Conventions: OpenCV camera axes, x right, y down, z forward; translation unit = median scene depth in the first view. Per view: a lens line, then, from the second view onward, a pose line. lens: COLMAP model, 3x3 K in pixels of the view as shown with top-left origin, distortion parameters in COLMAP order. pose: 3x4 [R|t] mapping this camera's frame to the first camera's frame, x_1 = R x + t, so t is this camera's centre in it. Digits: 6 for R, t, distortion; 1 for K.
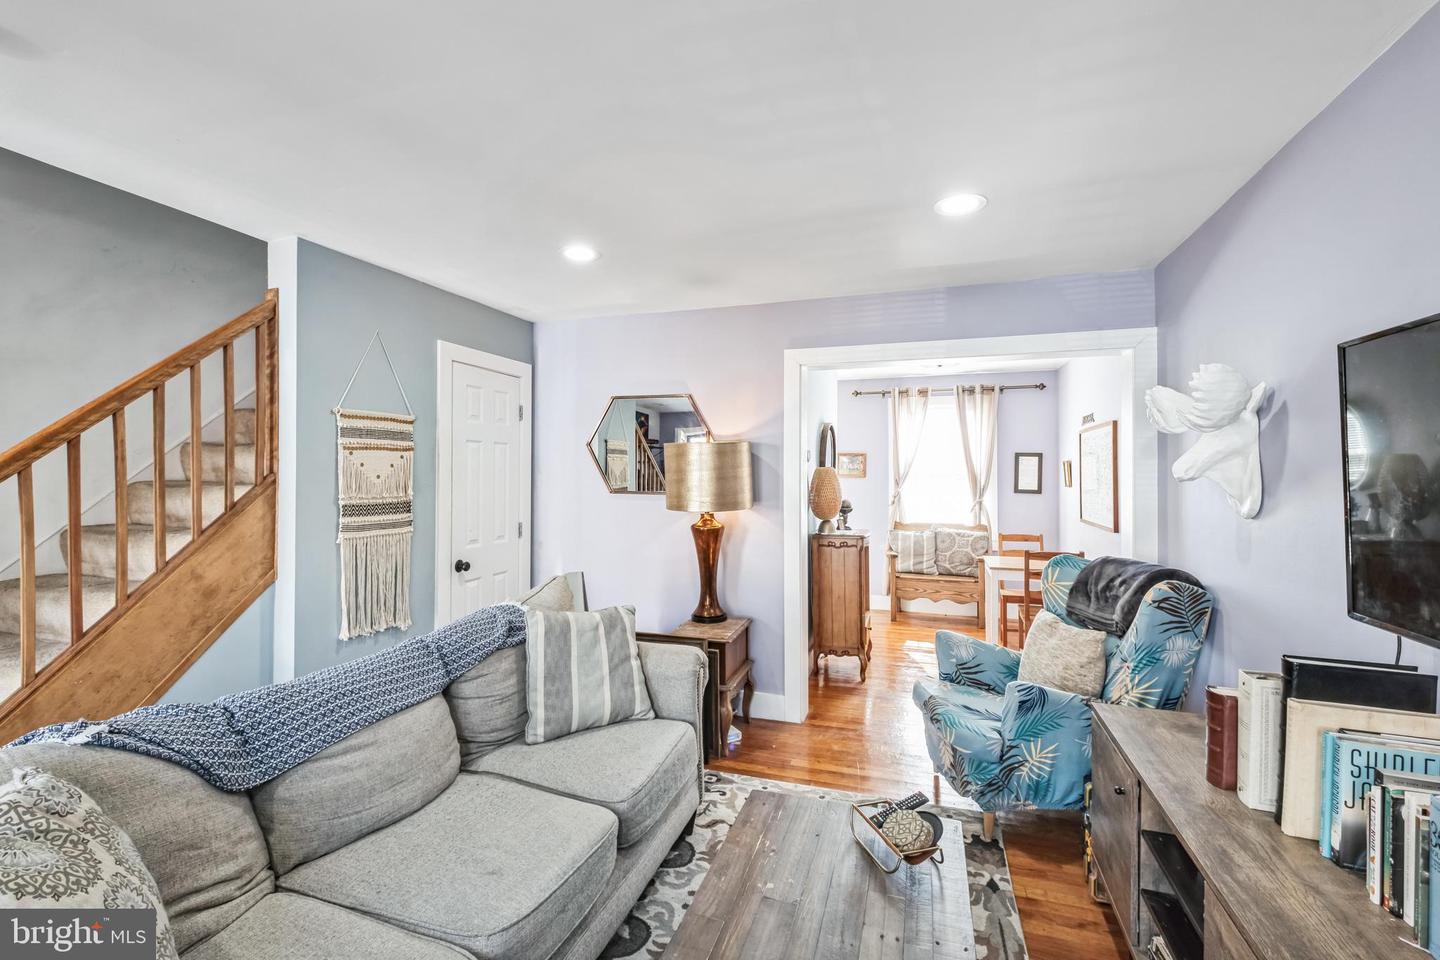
lens RADIAL K [[631.1, 0, 719.9], [0, 631.1, 464.2], [0, 0, 1]] dist [0.008498, -0.008573]
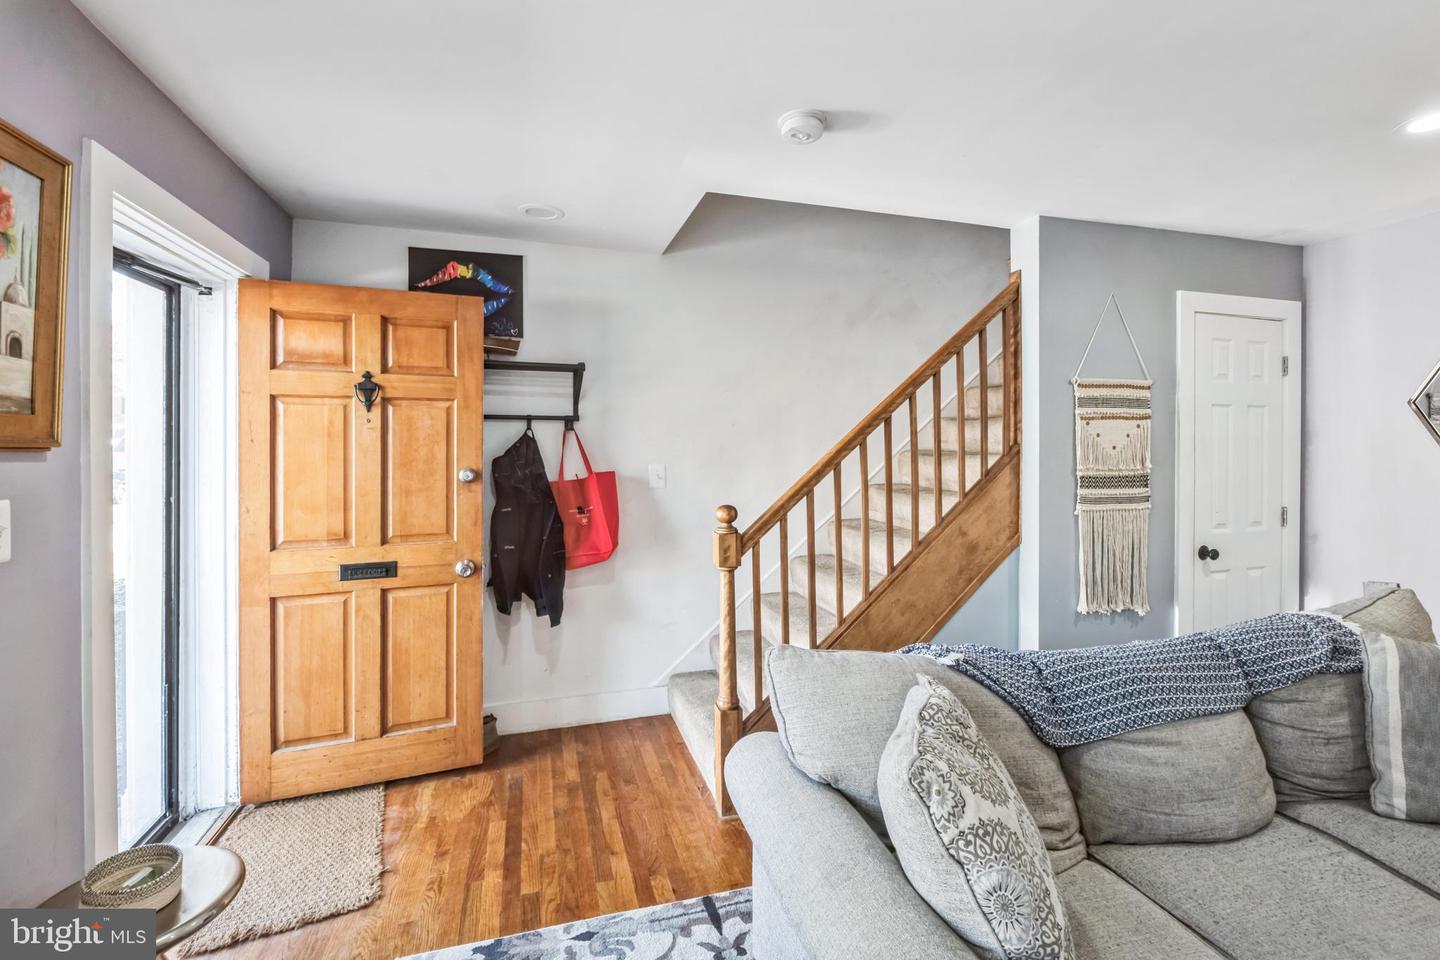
lens RADIAL K [[633.1, 0, 720.4], [0, 633.1, 447.2], [0, 0, 1]] dist [0.005653, -0.007577]
pose [[0.573283, 0.002844, -0.819353, -0.135769], [0.013422, 0.999827, 0.012862, -0.001145], [0.819248, -0.018371, 0.573146, -0.031920]]
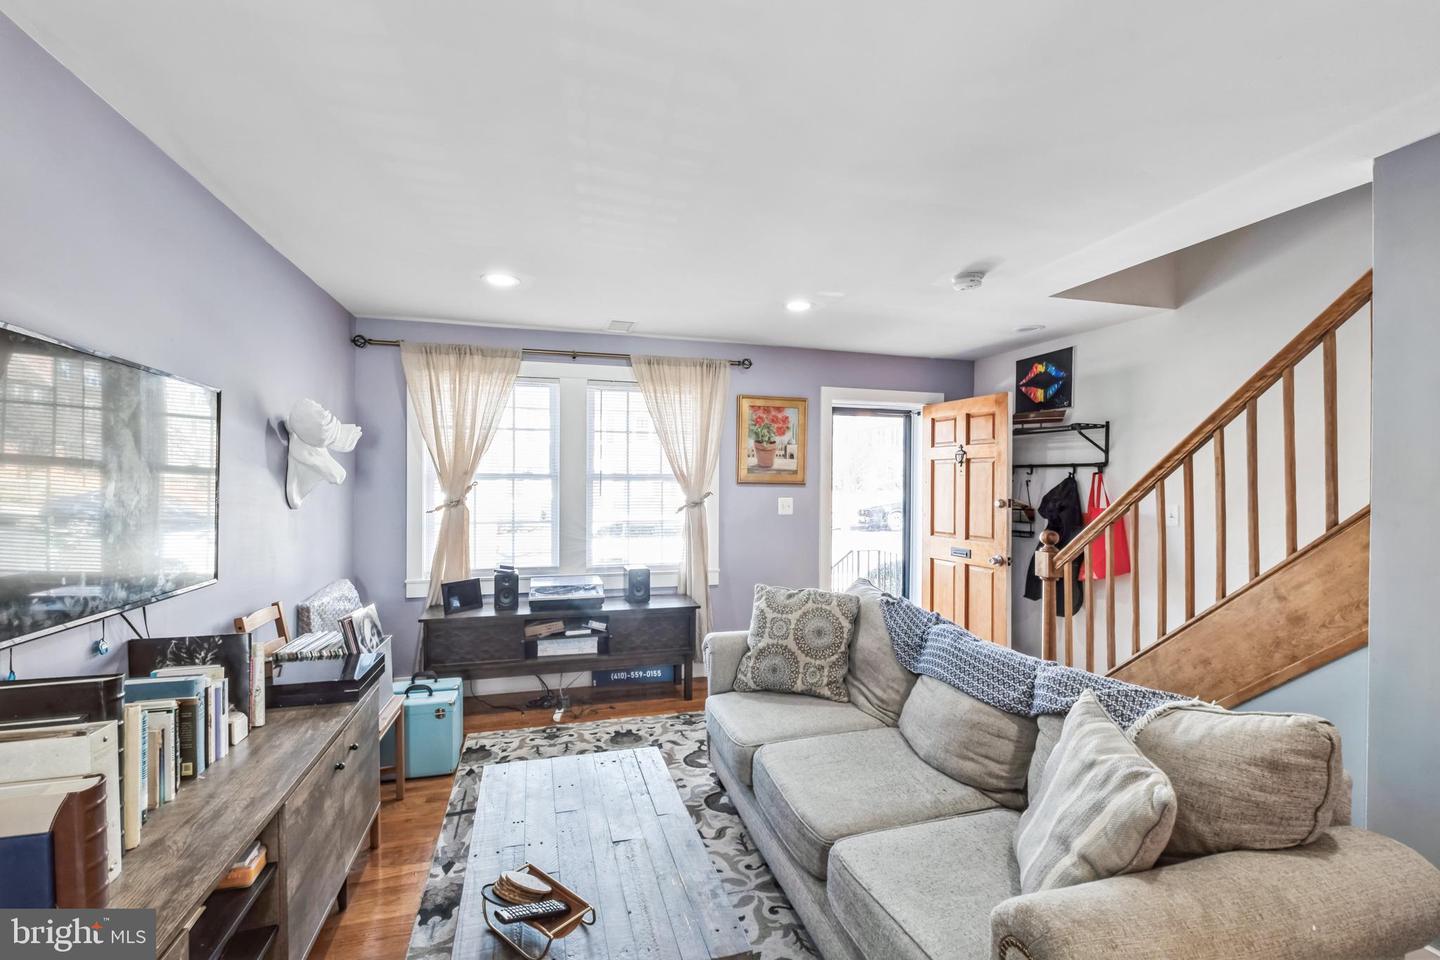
lens RADIAL K [[619.1, 0, 716.6], [0, 619.1, 477.6], [0, 0, 1]] dist [0.000827, -0.000227]
pose [[-0.821848, -0.007352, -0.569660, 0.418170], [0.003565, 0.999831, -0.018047, 0.013355], [0.569696, -0.016863, -0.821682, 1.352681]]
